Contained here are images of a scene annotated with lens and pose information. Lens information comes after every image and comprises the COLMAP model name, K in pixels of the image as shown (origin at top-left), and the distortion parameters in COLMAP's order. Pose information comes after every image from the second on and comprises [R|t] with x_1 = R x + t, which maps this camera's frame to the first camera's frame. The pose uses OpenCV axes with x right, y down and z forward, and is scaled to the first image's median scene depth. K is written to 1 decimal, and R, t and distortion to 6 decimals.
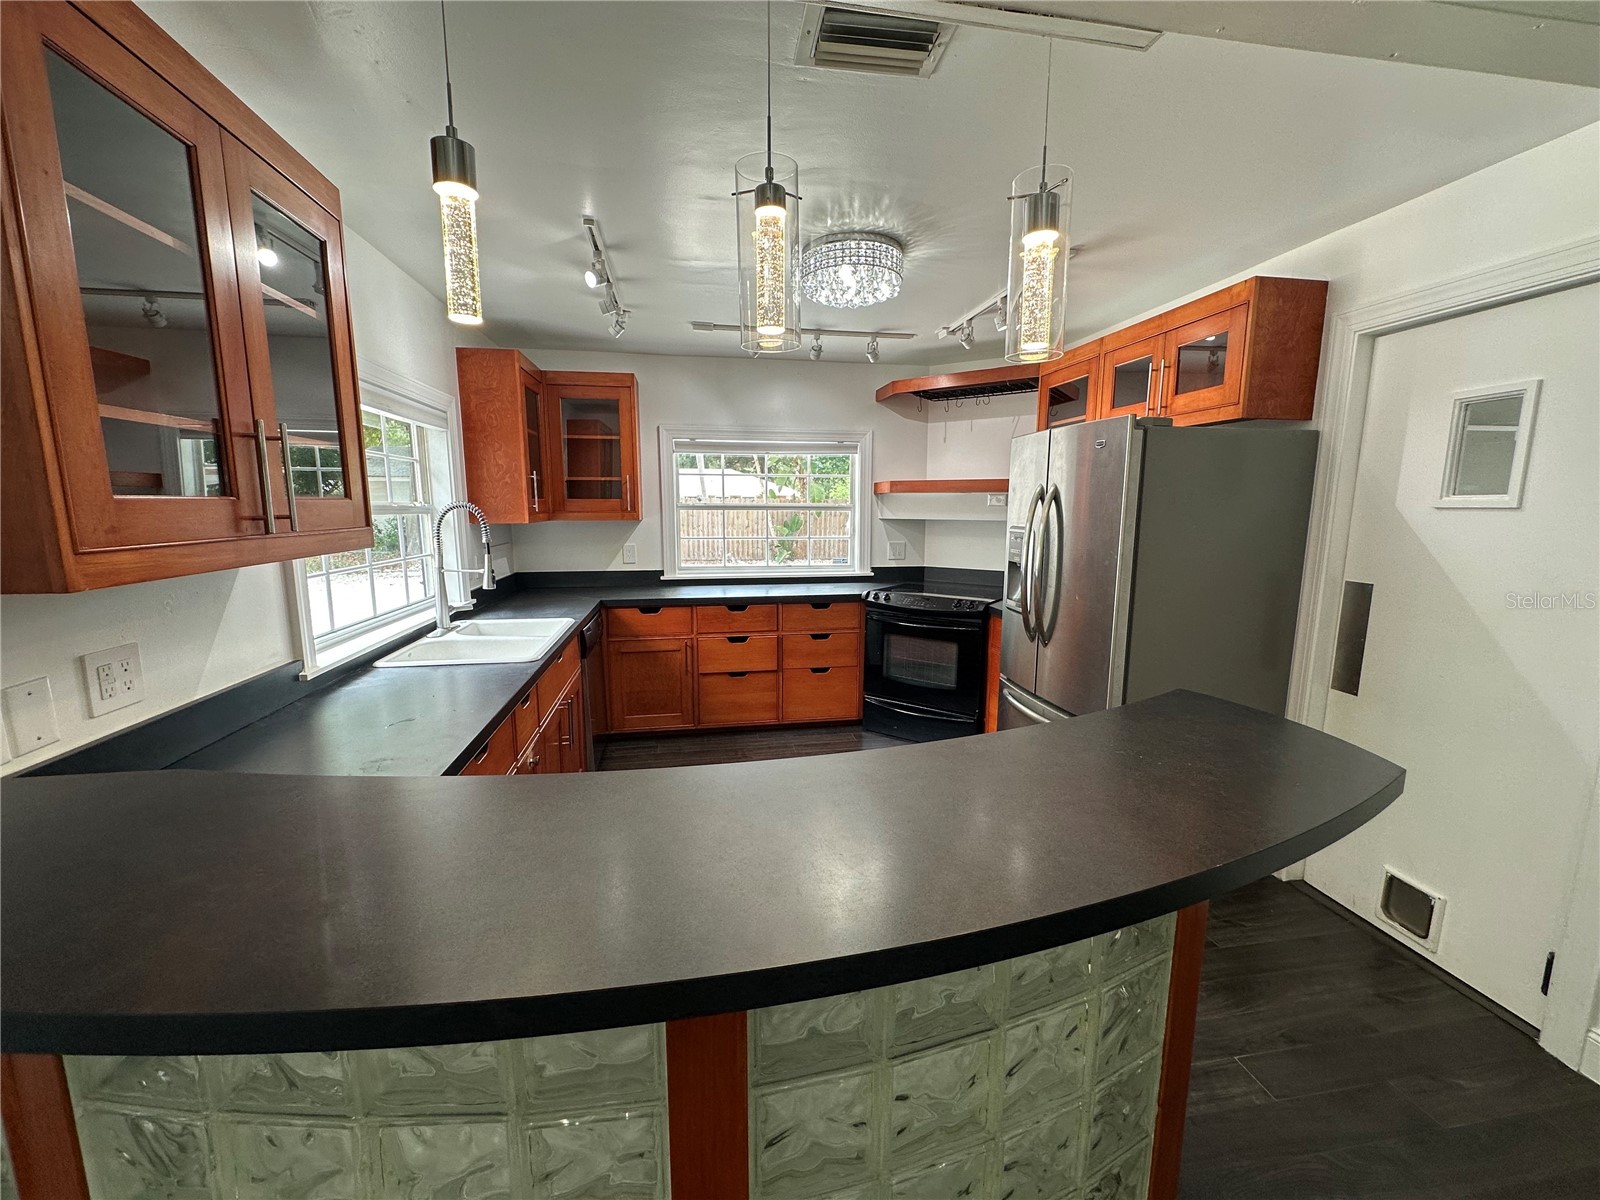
lens RADIAL K [[636.6, 0, 803.3], [0, 636.6, 601.5], [0, 0, 1]] dist [-0.001805, 0.000984]
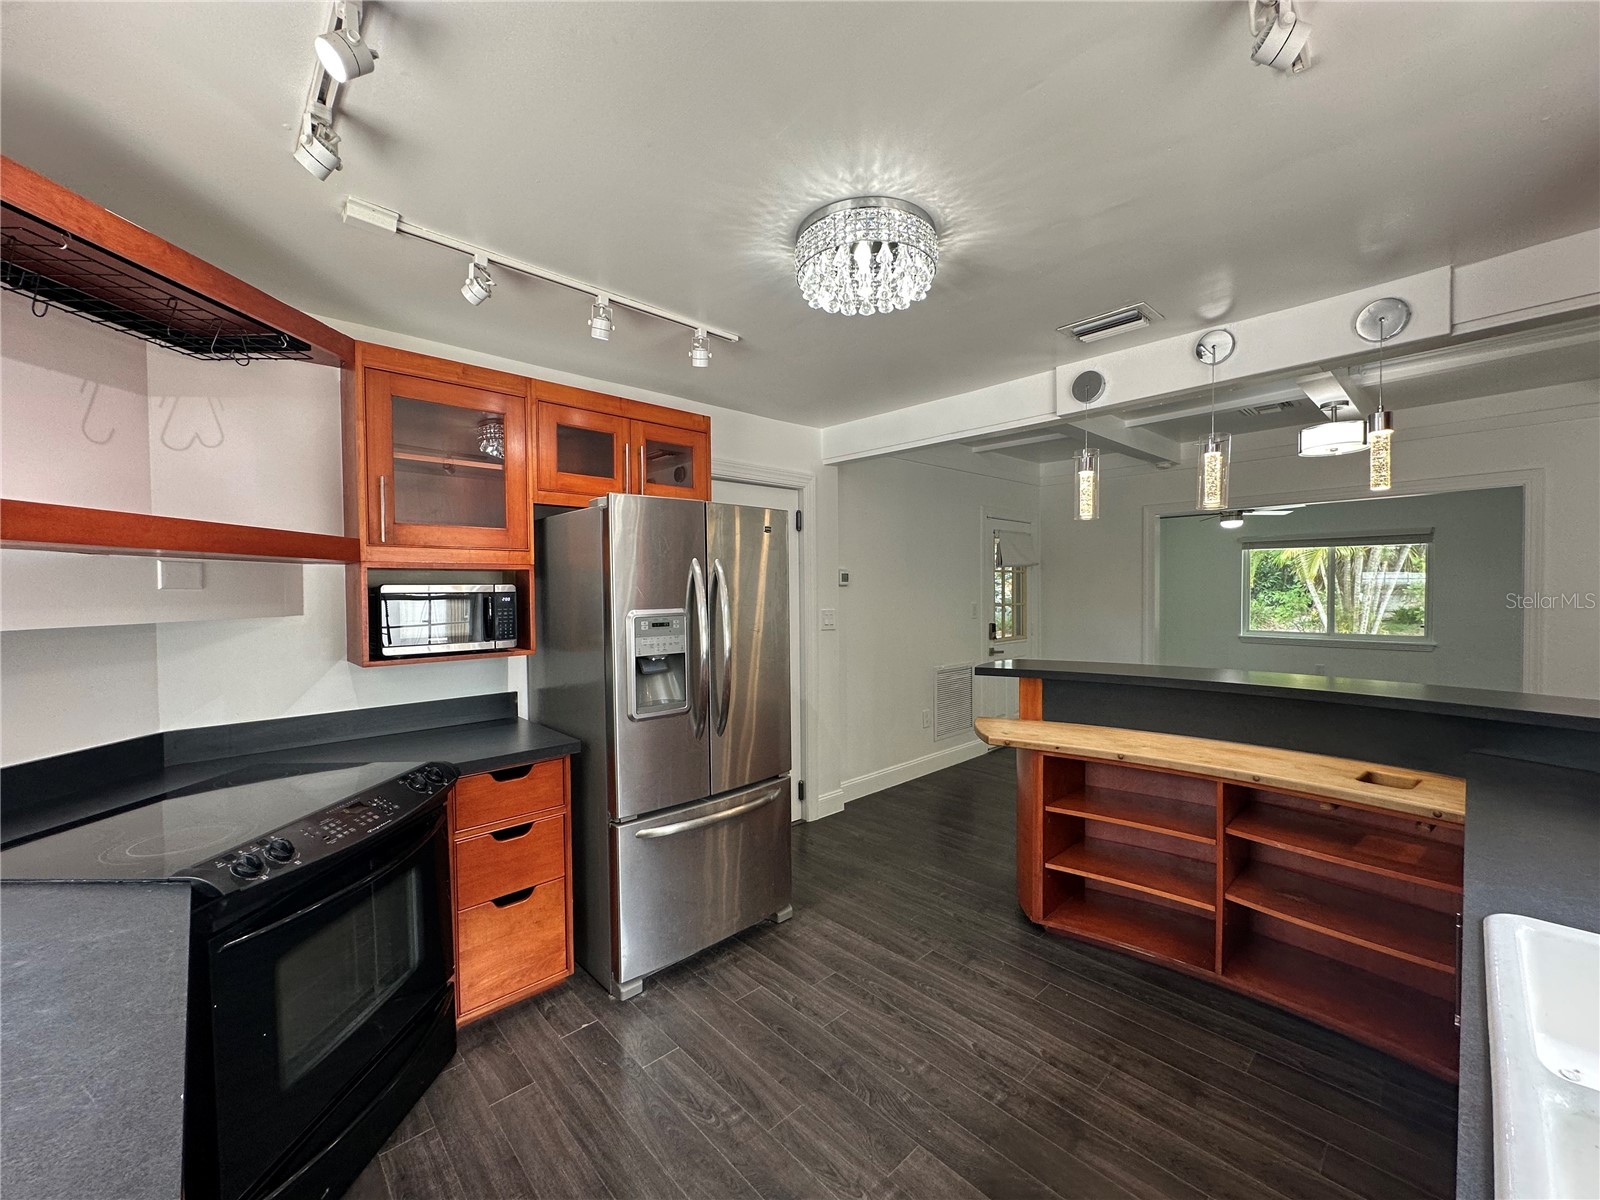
lens RADIAL K [[636.6, 0, 800.0], [0, 636.6, 601.0], [0, 0, 1]] dist [-0.001805, 0.000984]
pose [[-0.548886, -0.015405, 0.835755, -0.294426], [0.135583, 0.984949, 0.107200, -0.129816], [-0.824828, 0.172155, -0.538537, 0.882382]]
